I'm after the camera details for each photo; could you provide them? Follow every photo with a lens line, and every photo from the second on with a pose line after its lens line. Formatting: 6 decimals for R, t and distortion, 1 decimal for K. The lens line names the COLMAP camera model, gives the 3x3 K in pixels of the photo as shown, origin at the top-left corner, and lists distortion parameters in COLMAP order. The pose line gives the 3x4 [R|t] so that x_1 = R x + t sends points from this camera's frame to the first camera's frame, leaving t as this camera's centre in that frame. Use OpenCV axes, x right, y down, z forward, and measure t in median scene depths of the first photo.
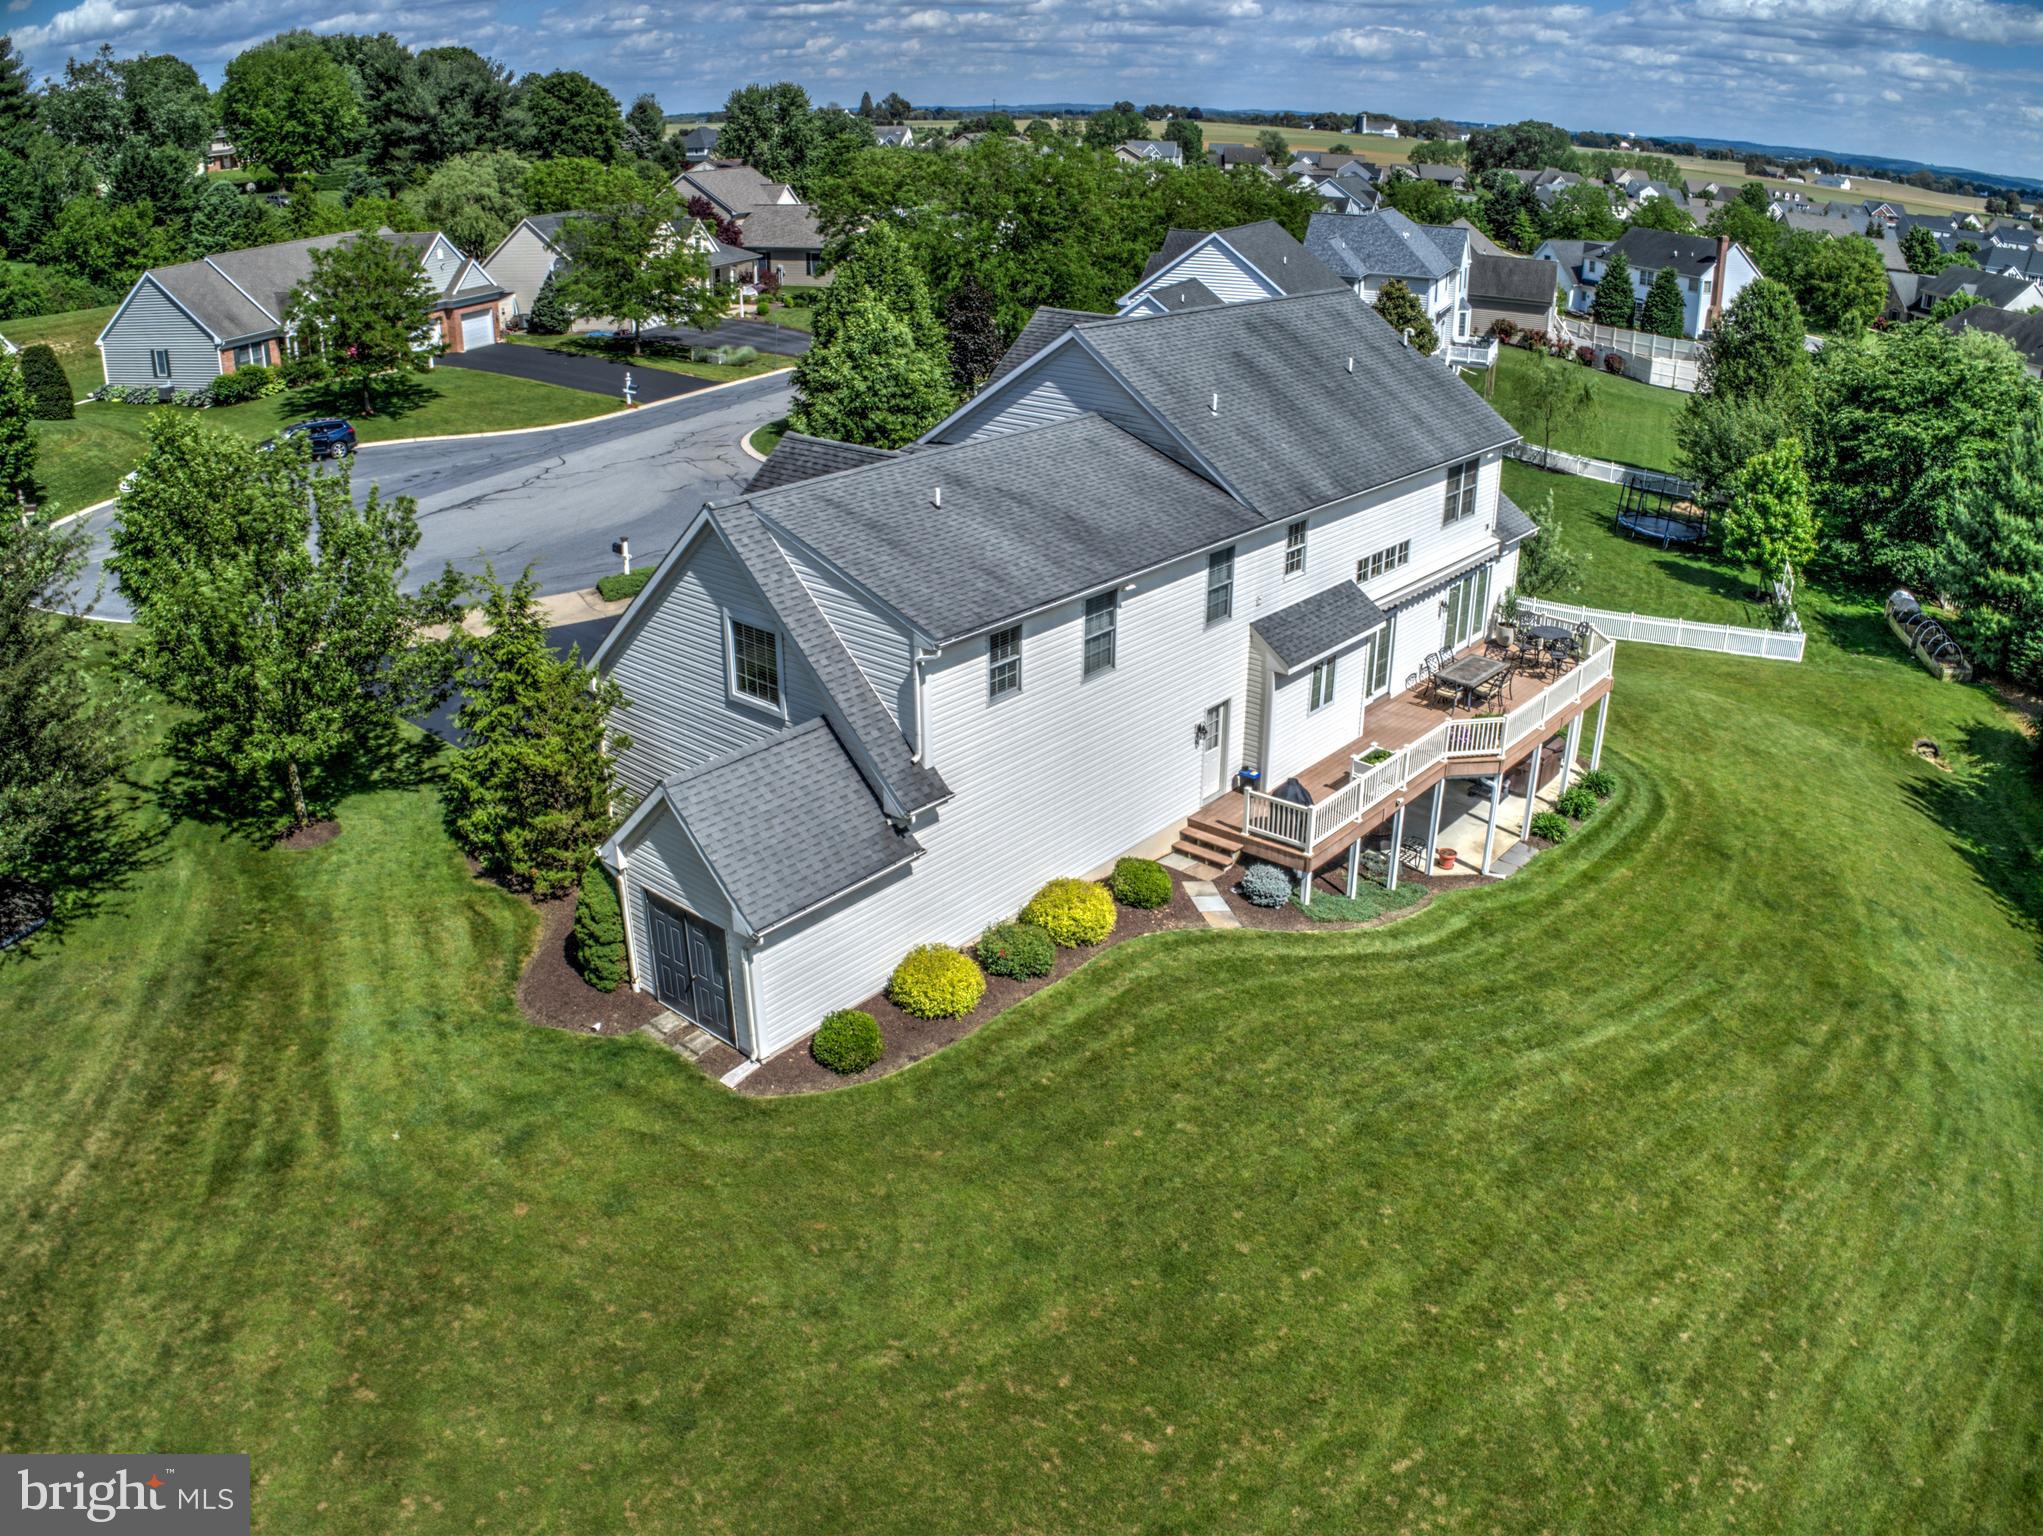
lens RADIAL K [[1550.5, 0, 1030.8], [0, 1550.5, 768.7], [0, 0, 1]] dist [-0.258065, 0.077232]
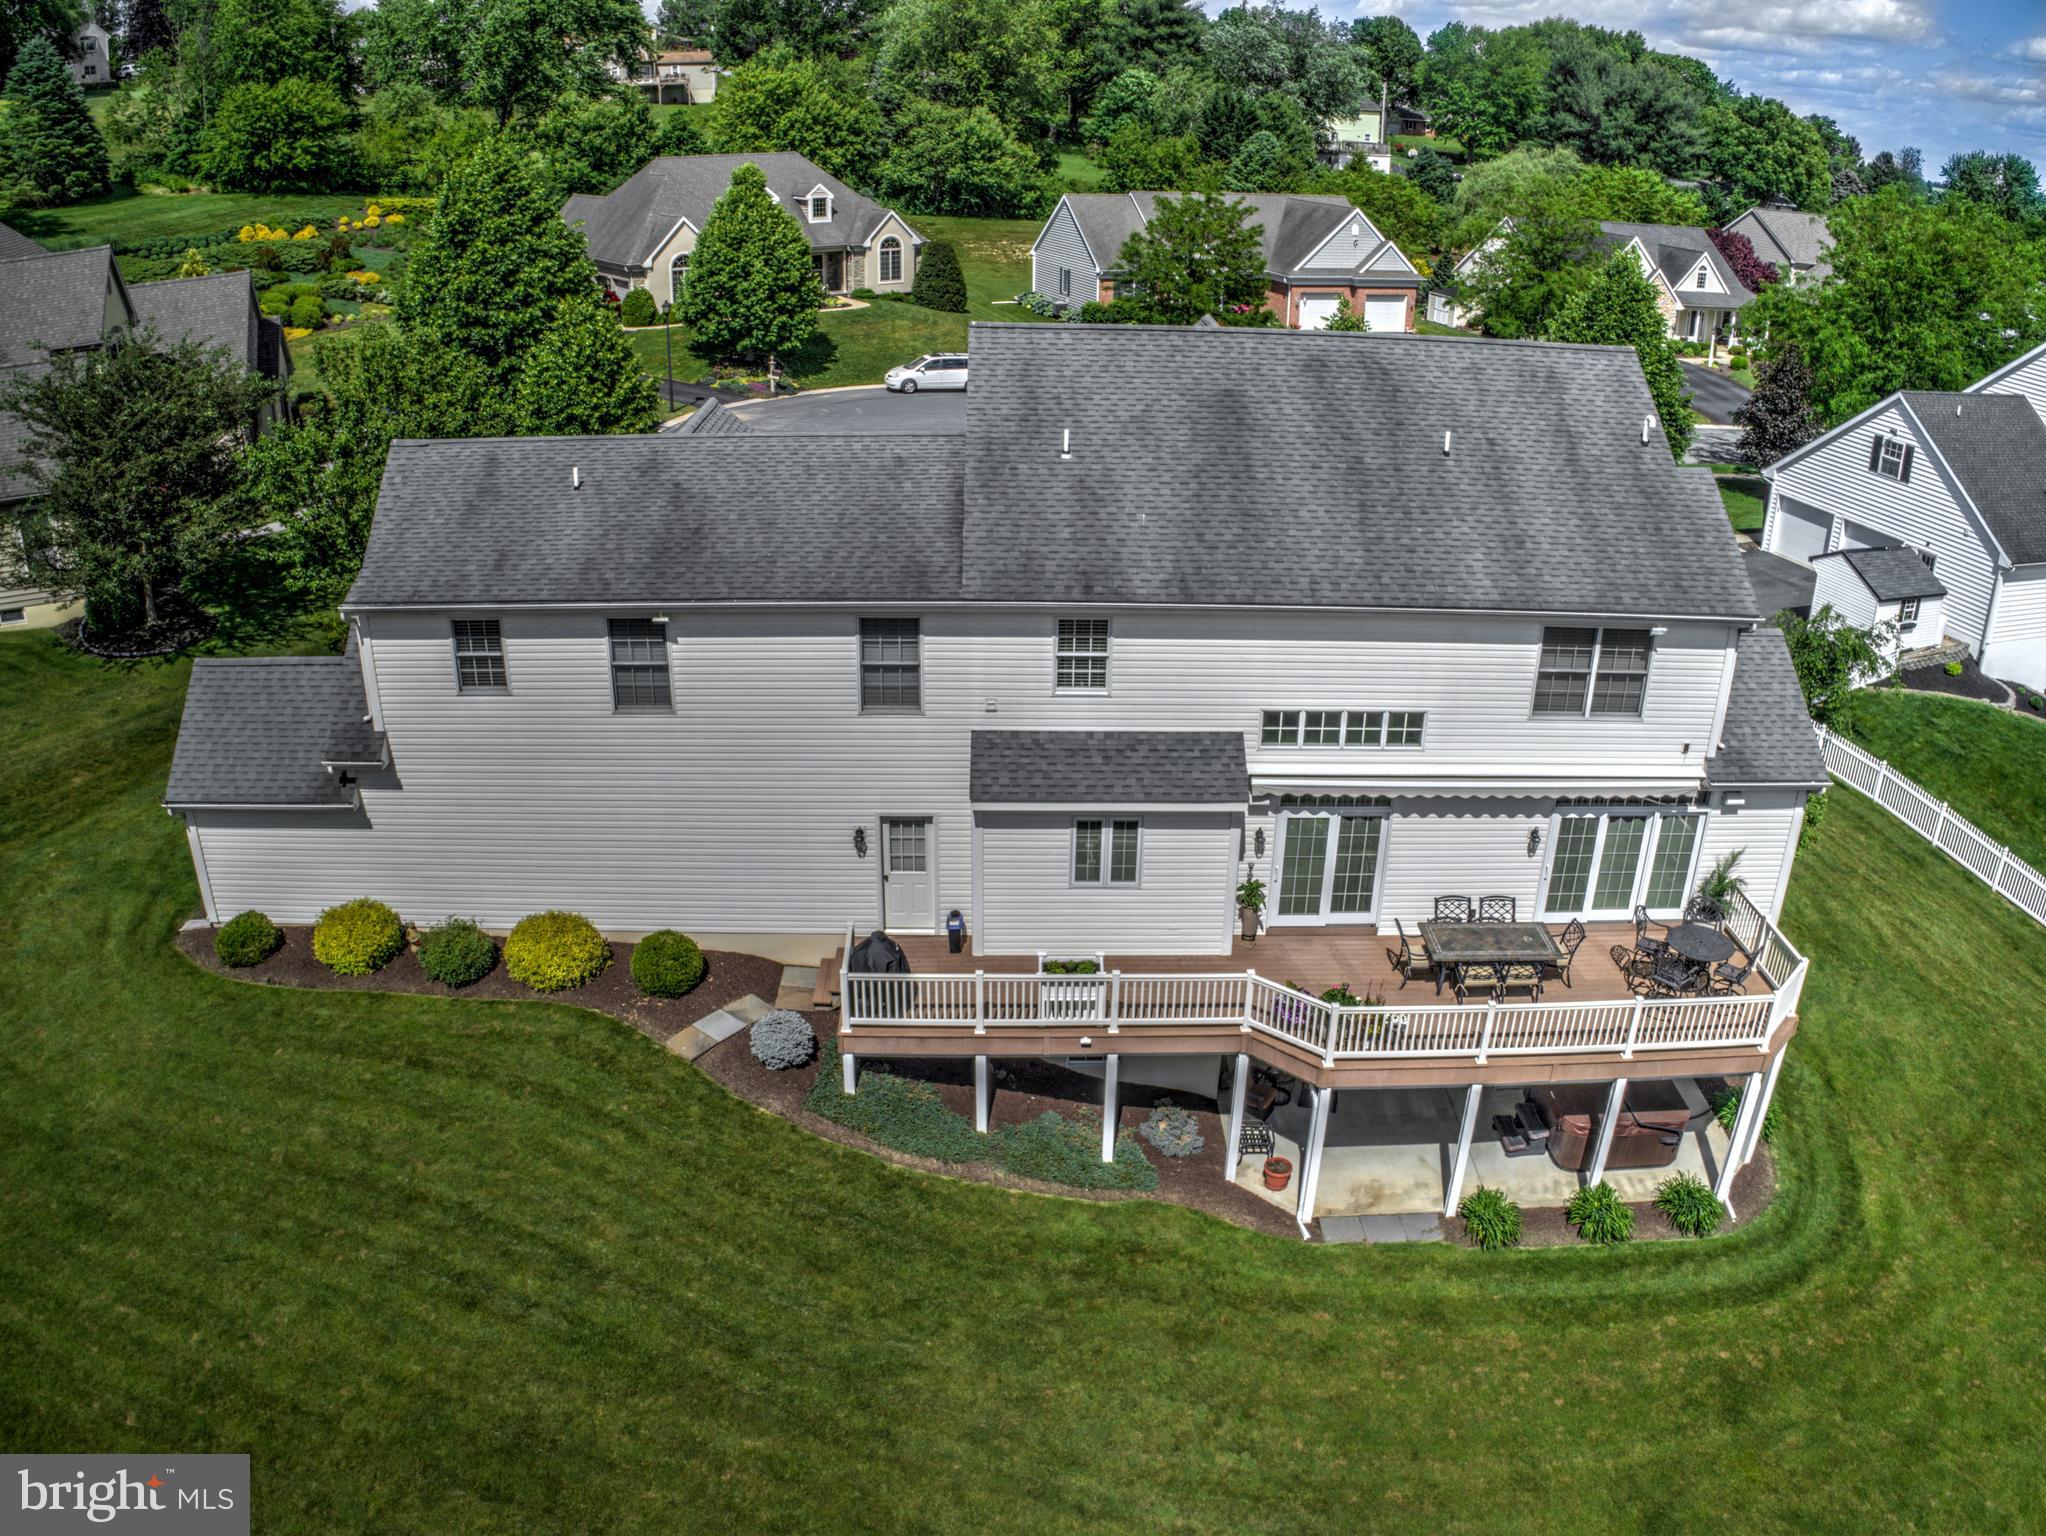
lens RADIAL K [[1552.7, 0, 1032.3], [0, 1552.7, 768.7], [0, 0, 1]] dist [-0.258065, 0.077232]
pose [[0.664114, 0.310281, -0.680205, 0.569249], [-0.316474, 0.940950, 0.120234, -0.147735], [0.677345, 0.135418, 0.723094, 0.395177]]
